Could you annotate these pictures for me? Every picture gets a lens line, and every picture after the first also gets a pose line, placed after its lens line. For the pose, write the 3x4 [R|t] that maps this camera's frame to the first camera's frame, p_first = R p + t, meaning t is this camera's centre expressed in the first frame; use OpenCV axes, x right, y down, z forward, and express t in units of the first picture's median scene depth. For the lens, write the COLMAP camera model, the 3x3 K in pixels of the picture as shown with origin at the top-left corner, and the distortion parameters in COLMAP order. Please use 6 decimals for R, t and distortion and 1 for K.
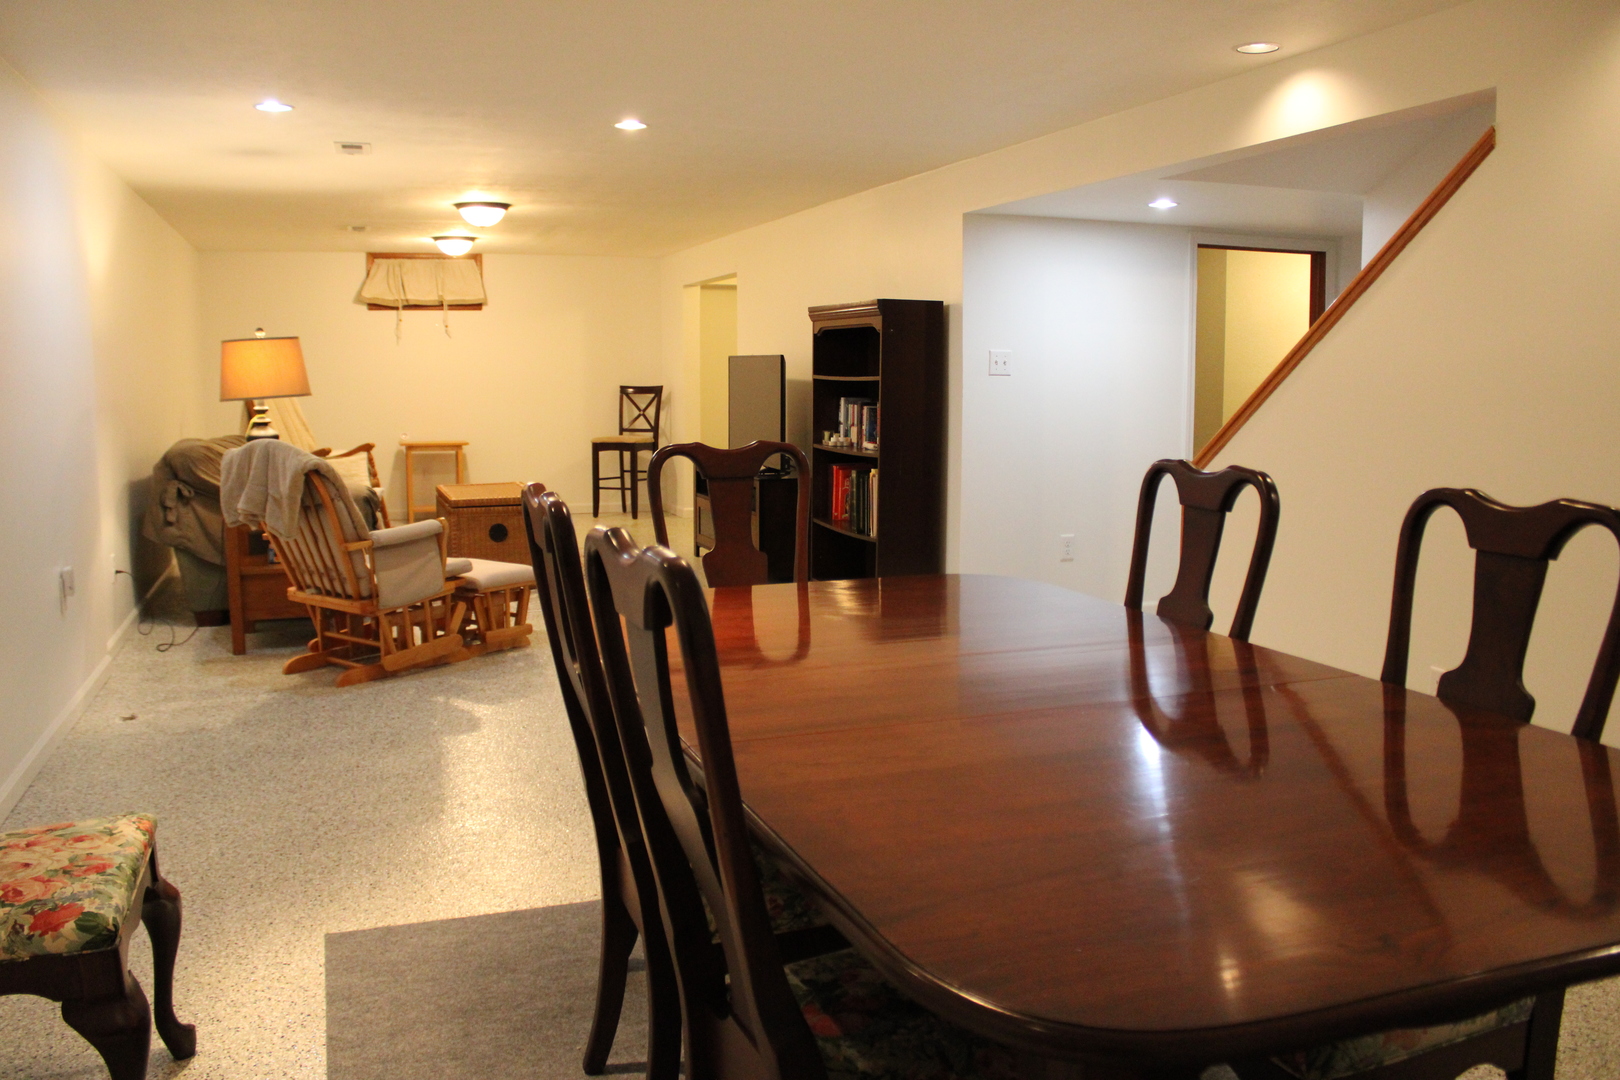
lens RADIAL K [[1339.0, 0, 809.2], [0, 1339.0, 540.7], [0, 0, 1]] dist [-0.078925, 0.052625]
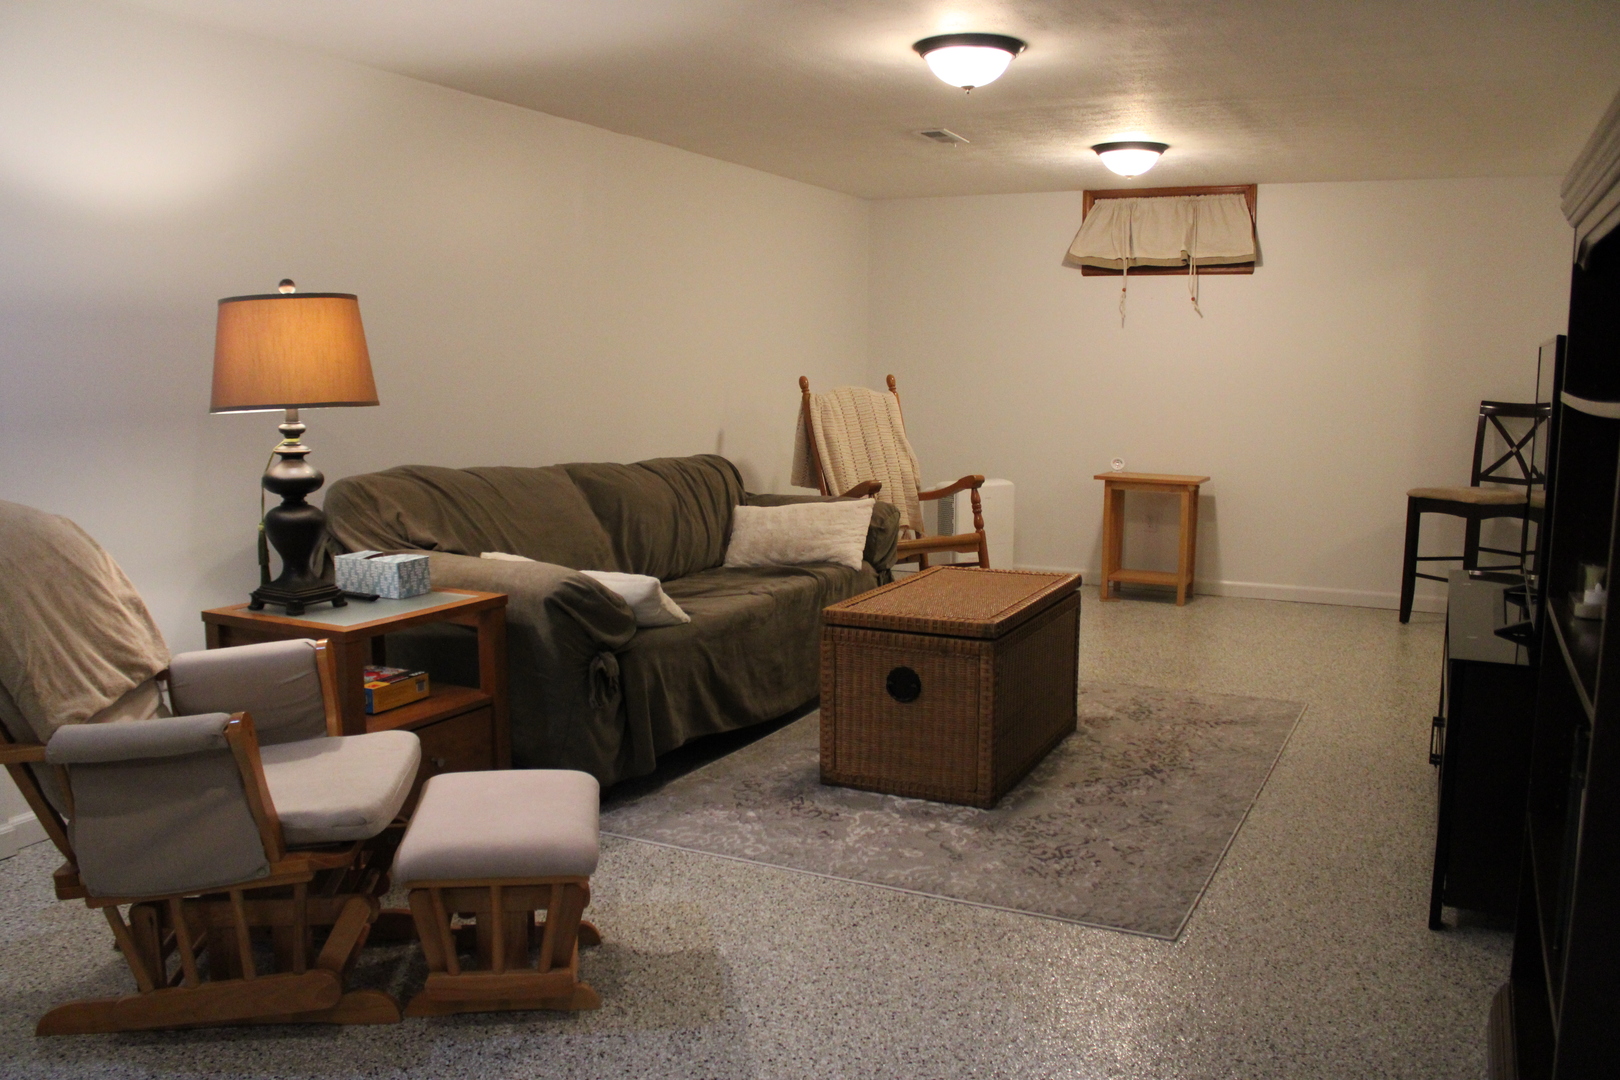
lens RADIAL K [[1339.0, 0, 808.9], [0, 1339.0, 539.9], [0, 0, 1]] dist [-0.078925, 0.052625]
pose [[0.697164, 0.101608, -0.709675, 0.067444], [-0.101098, 0.993947, 0.042992, -0.054613], [0.709748, 0.041774, 0.703216, 0.426262]]
